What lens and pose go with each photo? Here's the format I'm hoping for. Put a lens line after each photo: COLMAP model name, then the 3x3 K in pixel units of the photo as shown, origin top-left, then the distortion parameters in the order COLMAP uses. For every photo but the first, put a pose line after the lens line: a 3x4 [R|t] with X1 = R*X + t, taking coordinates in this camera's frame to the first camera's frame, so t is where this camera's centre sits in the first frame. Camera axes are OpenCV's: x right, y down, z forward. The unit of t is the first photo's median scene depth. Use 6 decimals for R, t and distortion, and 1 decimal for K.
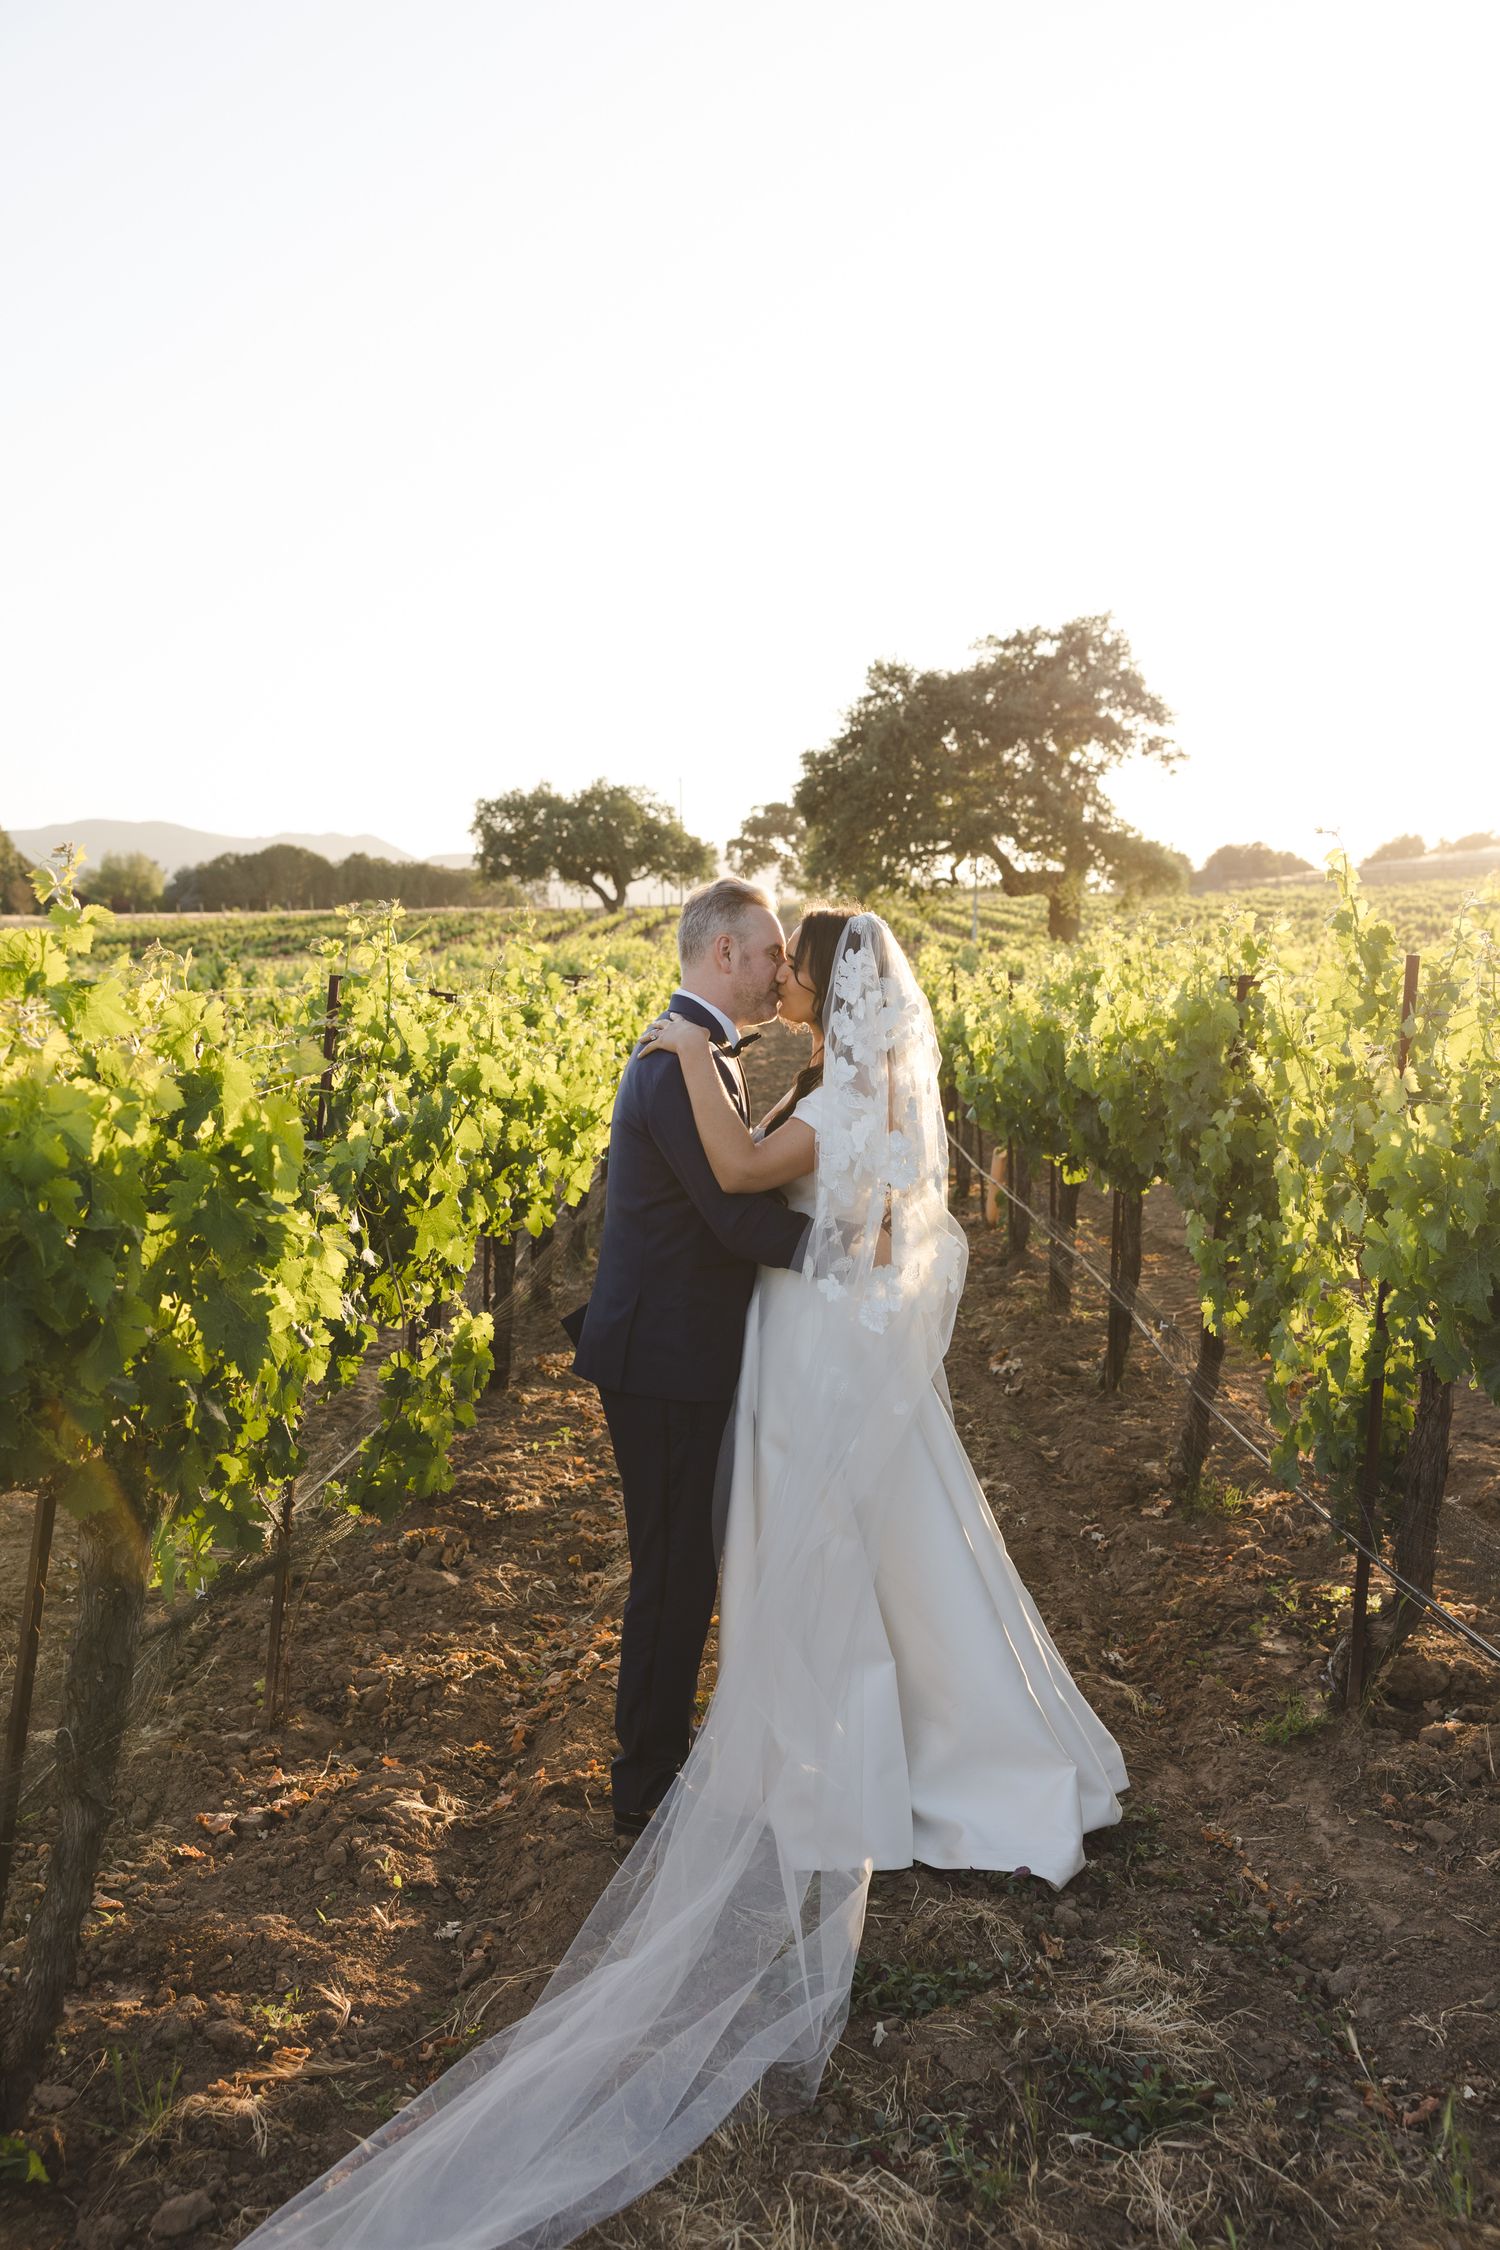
lens RADIAL K [[2184.3, 0, 743.6], [0, 2184.3, 1121.3], [0, 0, 1]] dist [0.019240, -0.011844]
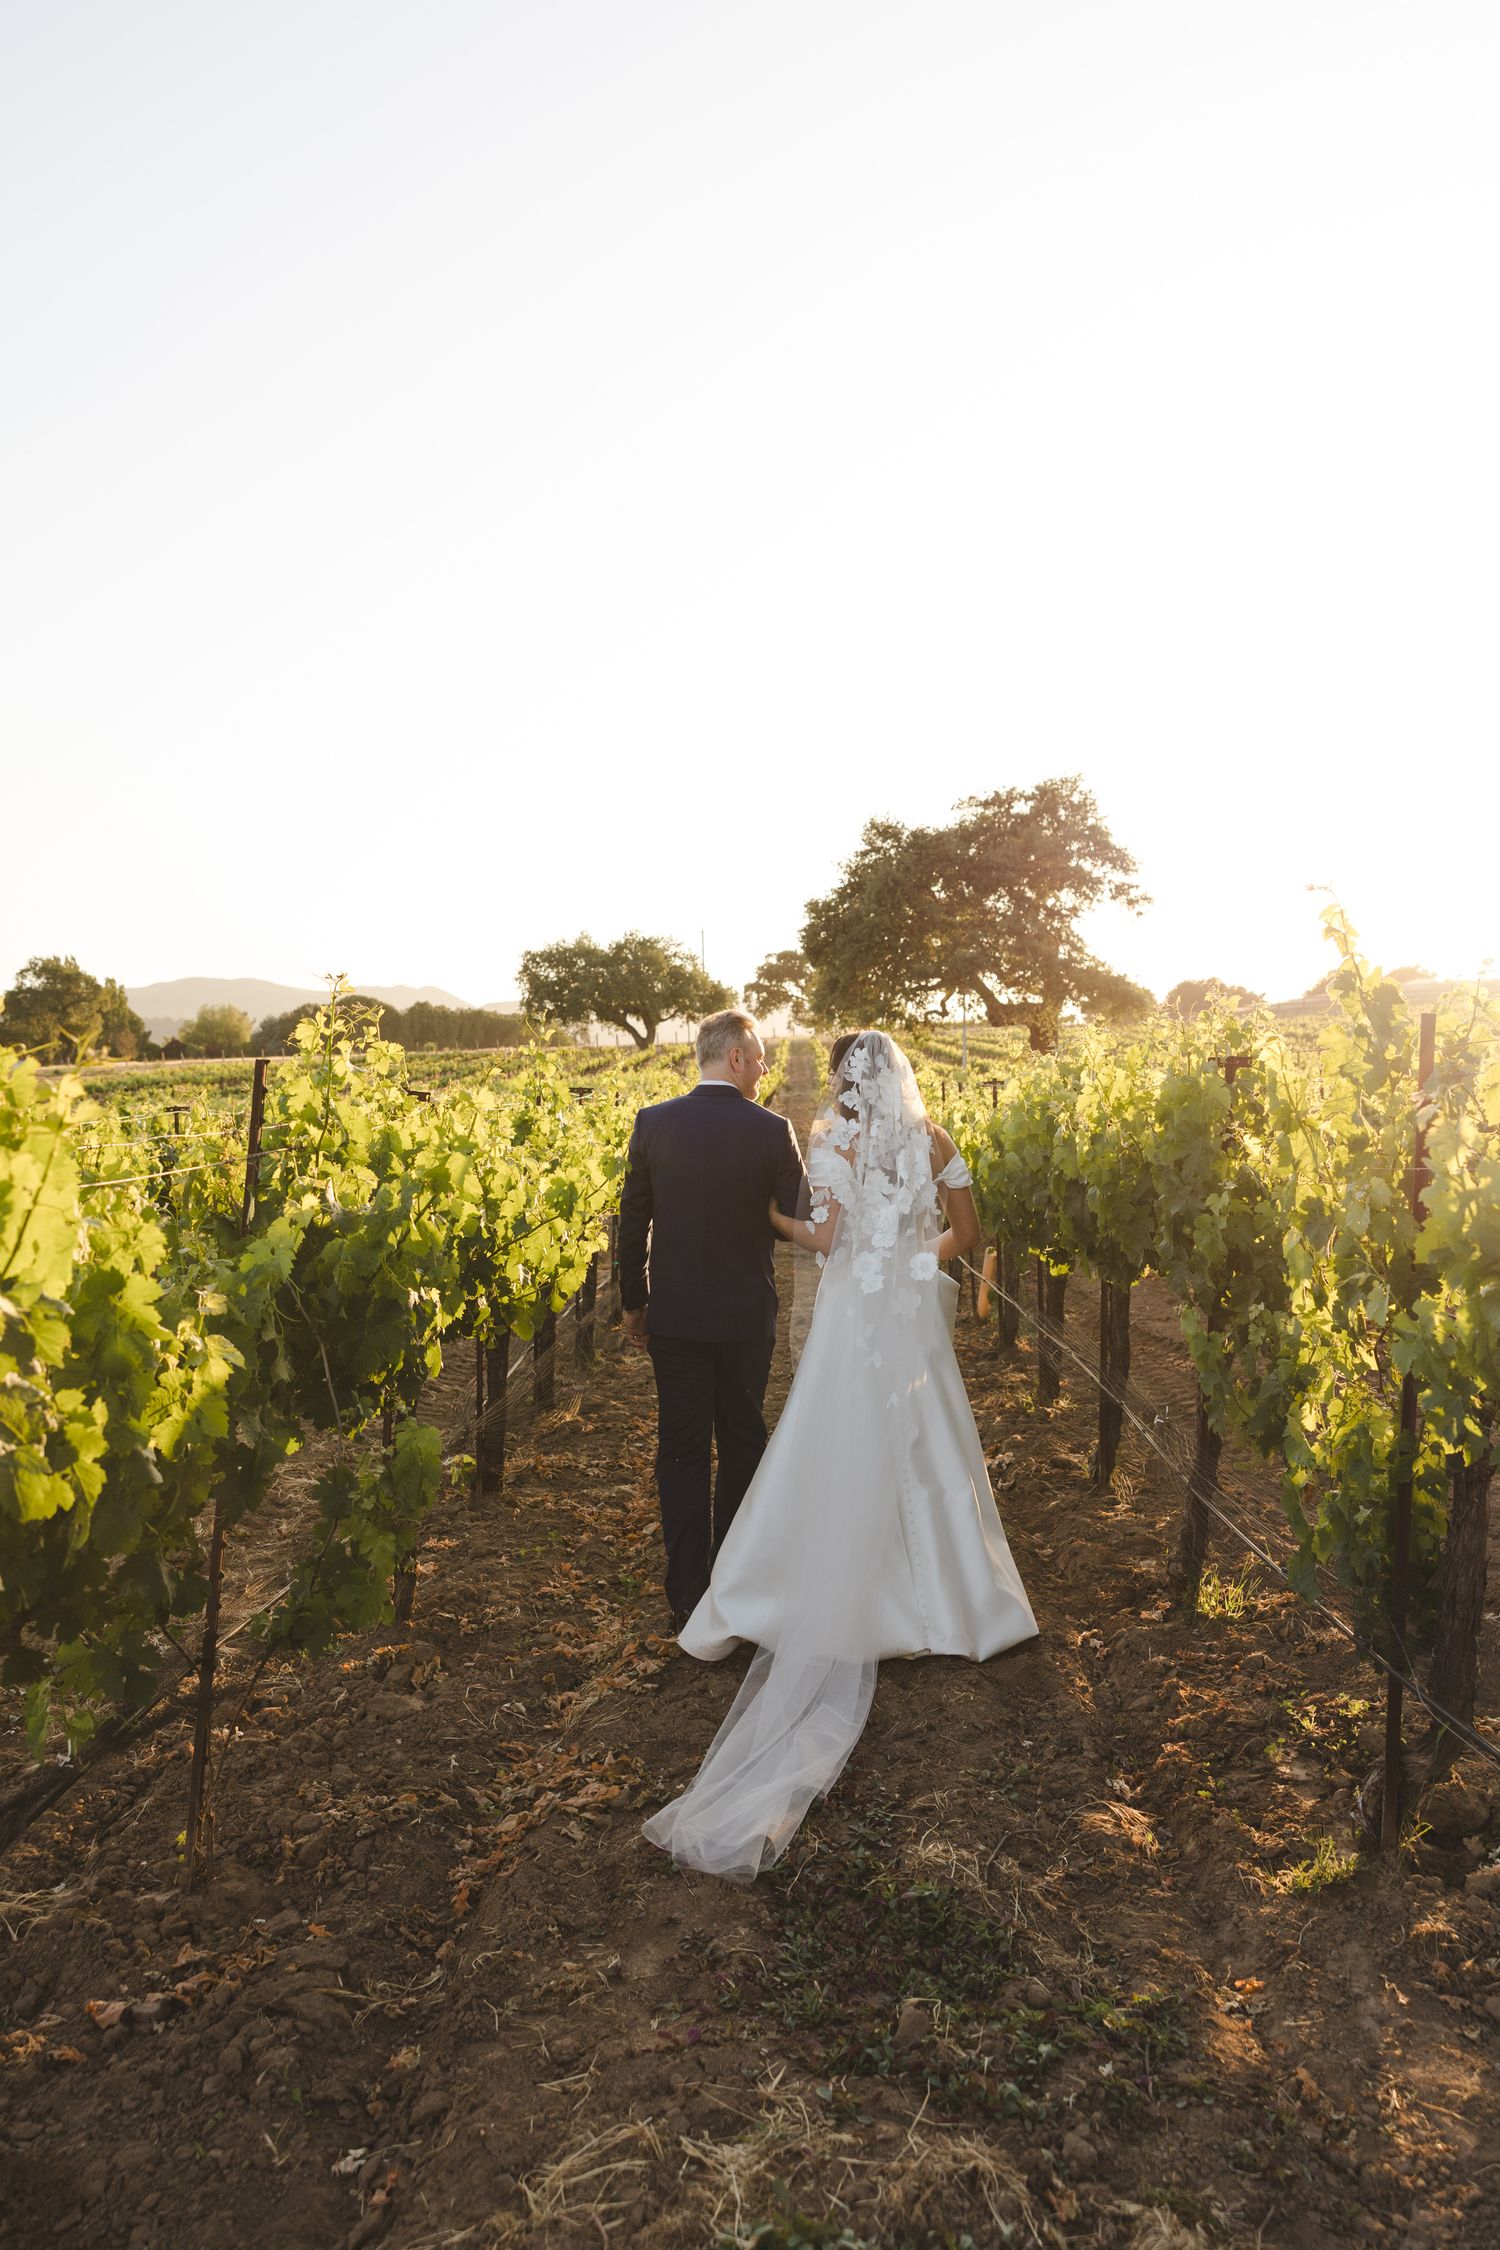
lens RADIAL K [[1927.9, 0, 747.7], [0, 1927.9, 1111.6], [0, 0, 1]] dist [-0.010378, 0.024620]
pose [[0.999832, -0.016554, -0.007859, 0.022774], [0.016026, 0.997883, -0.063027, 0.009075], [0.008886, 0.062890, 0.997981, 0.163840]]
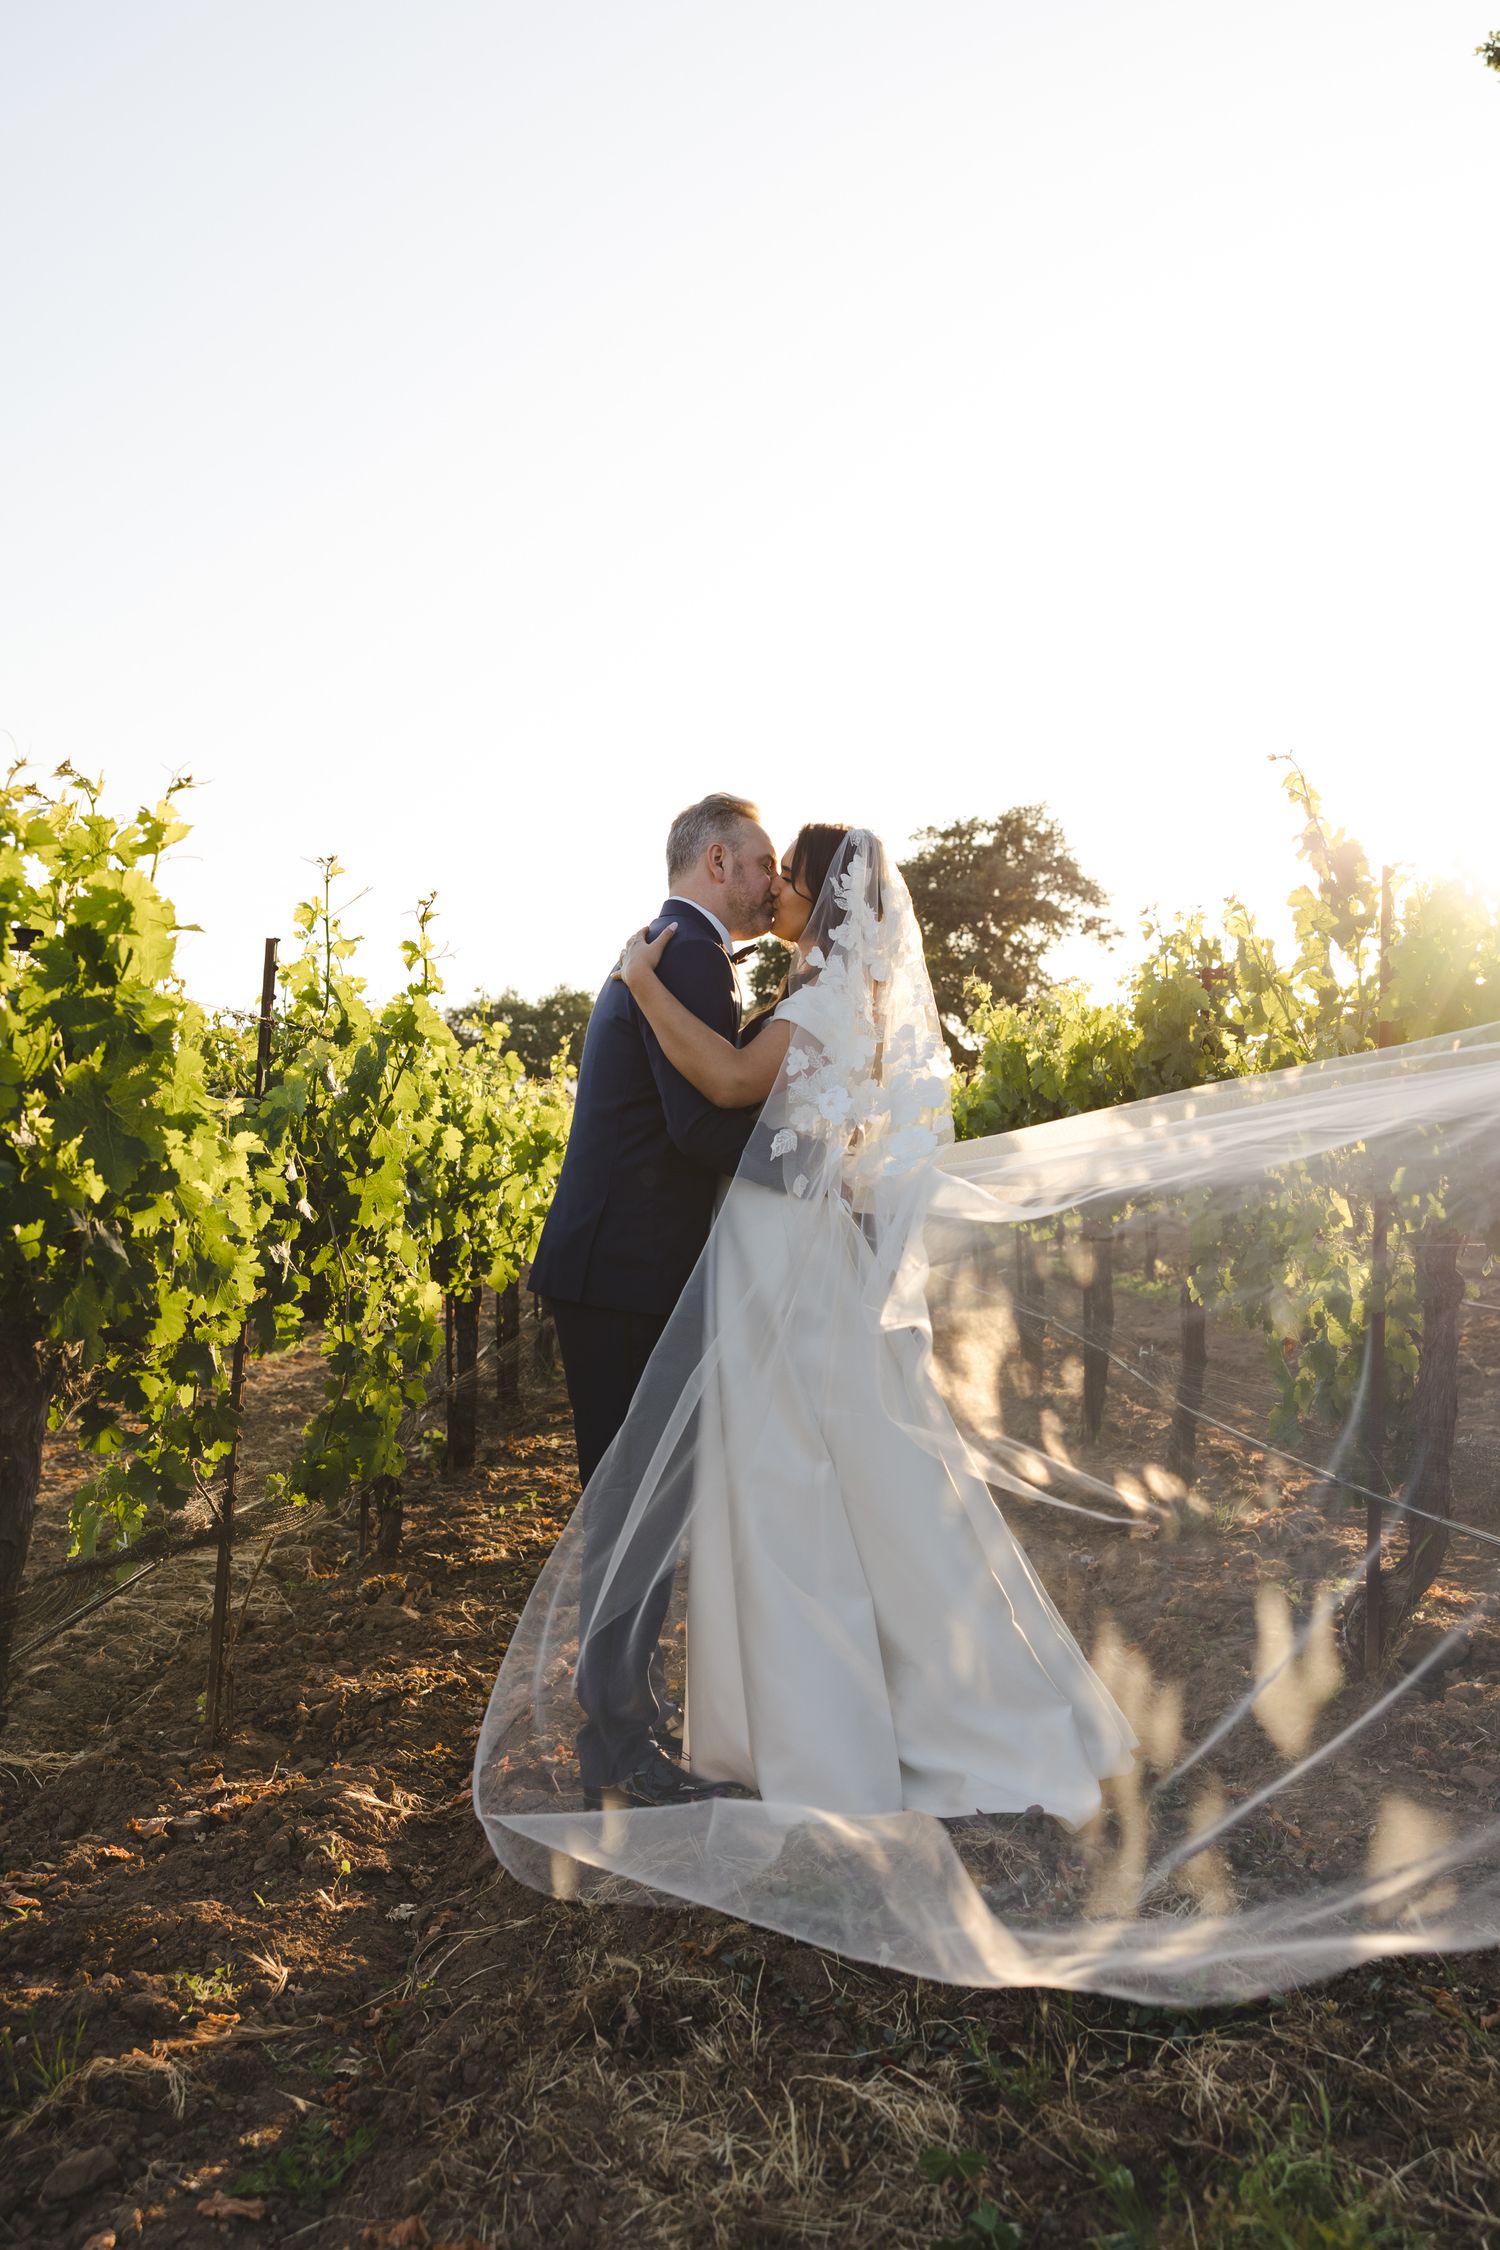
lens RADIAL K [[2105.6, 0, 755.0], [0, 2105.6, 1119.5], [0, 0, 1]] dist [0.007016, 0.002393]
pose [[0.999198, -0.032253, 0.023724, 0.000280], [0.034337, 0.995031, -0.093454, 0.092998], [-0.020592, 0.094194, 0.995341, 0.072847]]
